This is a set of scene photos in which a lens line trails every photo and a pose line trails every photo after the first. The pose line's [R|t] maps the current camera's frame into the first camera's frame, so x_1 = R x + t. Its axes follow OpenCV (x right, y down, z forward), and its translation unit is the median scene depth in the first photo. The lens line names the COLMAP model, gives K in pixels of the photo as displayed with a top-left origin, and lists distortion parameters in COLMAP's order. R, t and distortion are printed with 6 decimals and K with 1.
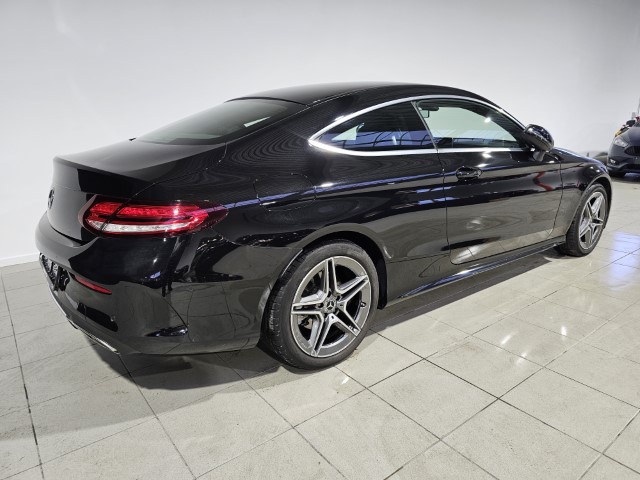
lens RADIAL K [[416.3, 0, 320.0], [0, 416.3, 240.0], [0, 0, 1]] dist [0.020777, -0.005663]
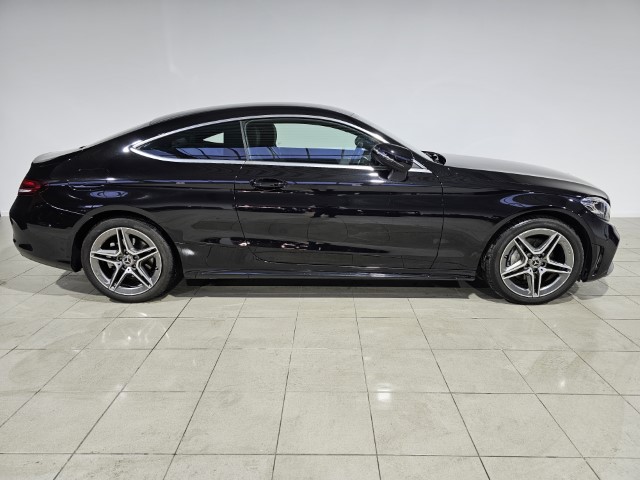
lens RADIAL K [[416.3, 0, 320.0], [0, 416.3, 240.0], [0, 0, 1]] dist [0.020777, -0.005663]
pose [[0.789182, 0.171791, -0.589644, 1.374191], [-0.168024, 0.983847, 0.061756, -0.117970], [0.590728, 0.050338, 0.805299, 0.195181]]
